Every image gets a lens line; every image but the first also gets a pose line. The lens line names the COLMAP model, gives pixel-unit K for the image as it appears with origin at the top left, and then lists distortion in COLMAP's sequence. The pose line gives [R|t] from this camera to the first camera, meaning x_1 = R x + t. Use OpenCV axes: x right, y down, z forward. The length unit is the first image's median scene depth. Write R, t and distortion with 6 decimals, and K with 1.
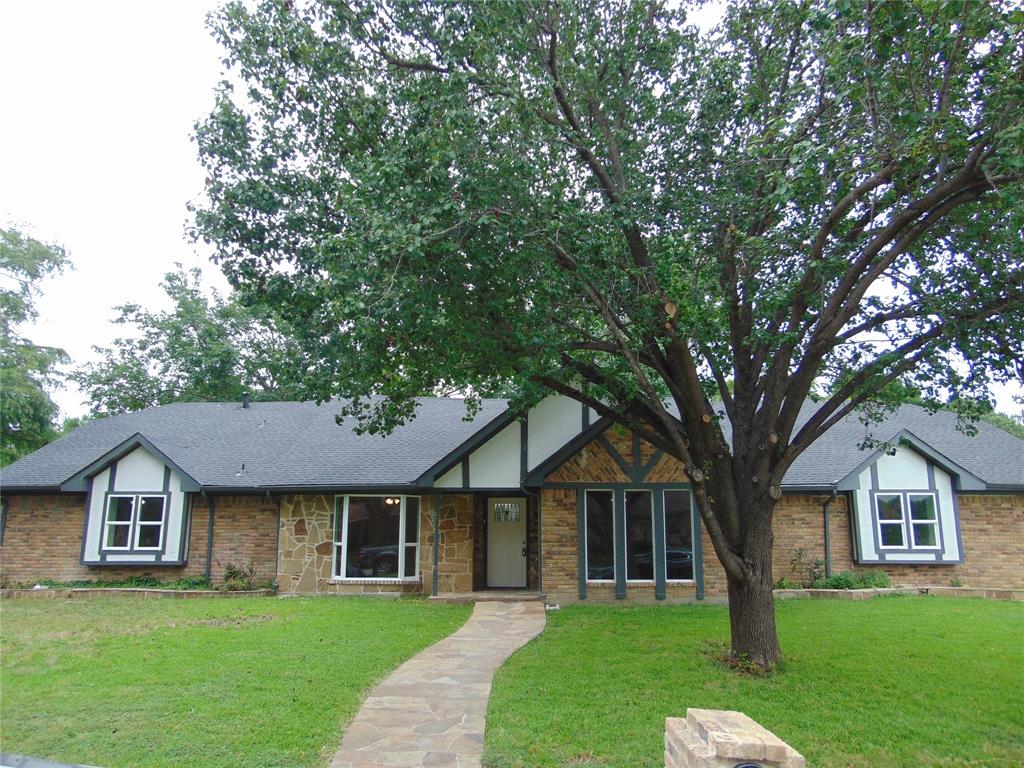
lens RADIAL K [[765.2, 0, 509.3], [0, 765.2, 386.3], [0, 0, 1]] dist [-0.038740, 0.077103]
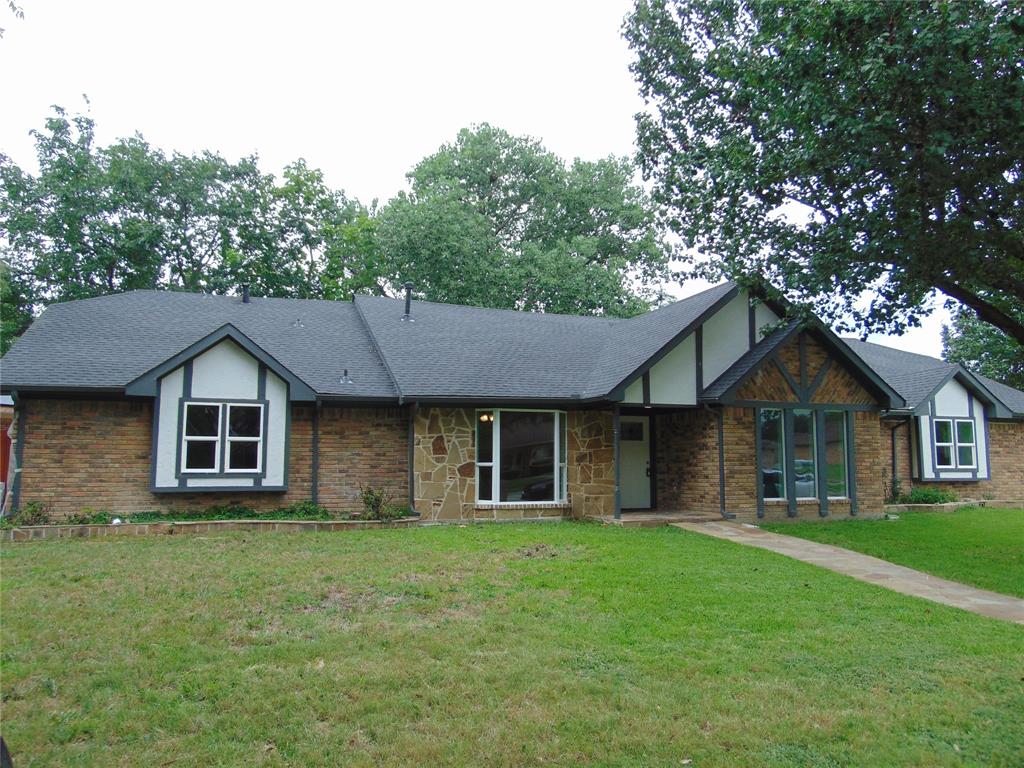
lens RADIAL K [[765.2, 0, 509.3], [0, 765.2, 386.3], [0, 0, 1]] dist [-0.038740, 0.077103]
pose [[0.936097, 0.034538, 0.350043, -0.498524], [-0.066714, 0.994537, 0.080279, 0.044575], [-0.345358, -0.098502, 0.933287, 0.178098]]
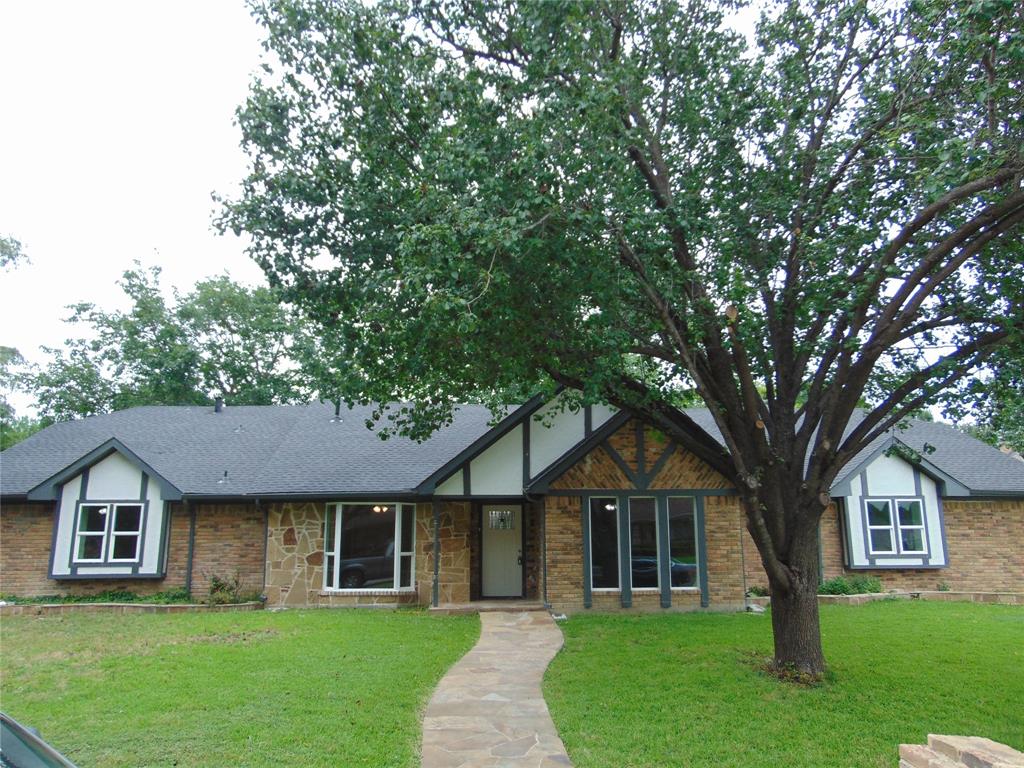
lens RADIAL K [[765.2, 0, 509.3], [0, 765.2, 386.3], [0, 0, 1]] dist [-0.038740, 0.077103]
pose [[0.996992, 0.008518, 0.077034, -0.073454], [-0.007861, 0.999930, -0.008835, 0.002006], [-0.077103, 0.008202, 0.996989, 0.021461]]
